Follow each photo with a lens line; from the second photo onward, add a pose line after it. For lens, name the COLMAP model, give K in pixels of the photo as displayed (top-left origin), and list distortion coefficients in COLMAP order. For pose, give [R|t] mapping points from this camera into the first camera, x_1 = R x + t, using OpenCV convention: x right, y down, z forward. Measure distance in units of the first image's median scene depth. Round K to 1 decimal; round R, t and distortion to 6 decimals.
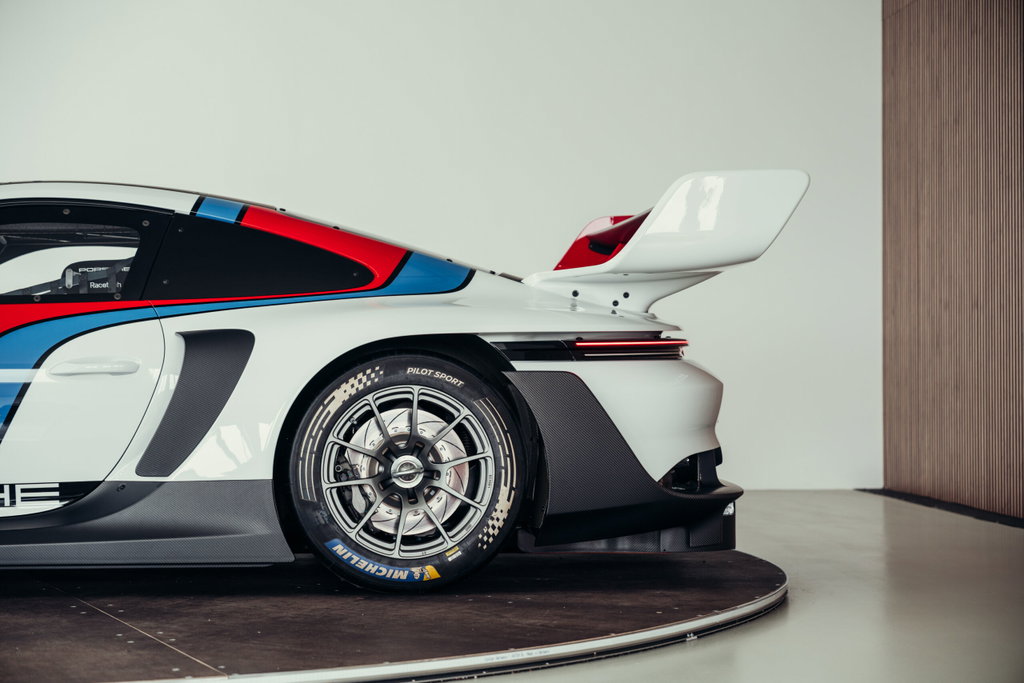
lens RADIAL K [[1981.0, 0, 512.0], [0, 1981.0, 341.5], [0, 0, 1]] dist [0.058857, -0.173376]
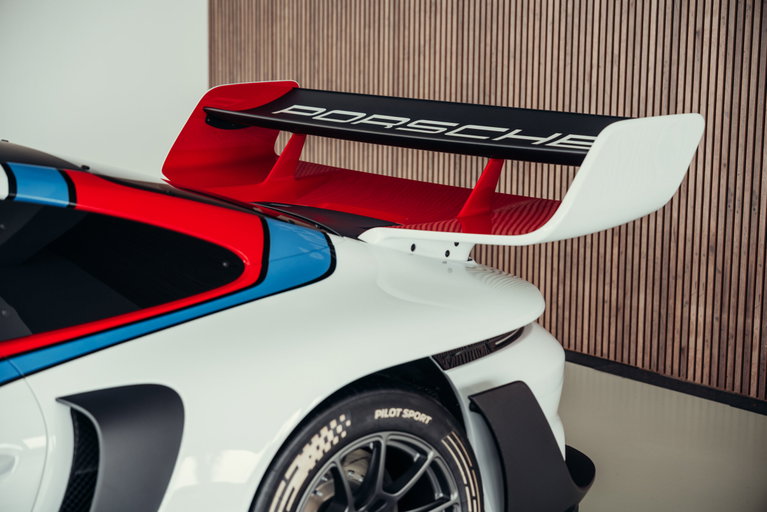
lens RADIAL K [[1483.8, 0, 383.5], [0, 1483.8, 256.0], [0, 0, 1]] dist [0.058857, -0.173376]
pose [[0.831542, -0.085280, 0.548876, -0.355163], [-0.017431, 0.983651, 0.179240, -0.146135], [-0.555188, -0.158613, 0.816461, 0.545332]]
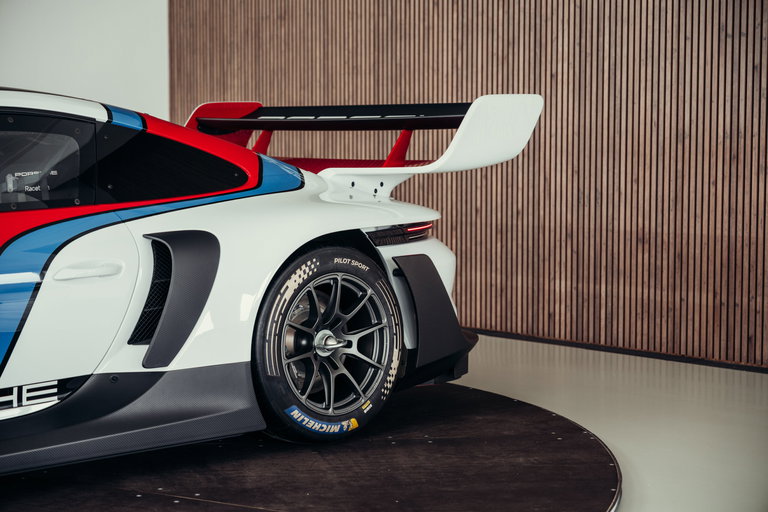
lens RADIAL K [[1485.7, 0, 384.0], [0, 1485.7, 256.0], [0, 0, 1]] dist [0.058857, -0.173376]
pose [[0.795720, -0.046732, 0.603859, -0.573994], [-0.007623, 0.996167, 0.087137, -0.067121], [-0.605616, -0.073940, 0.792314, 0.265197]]
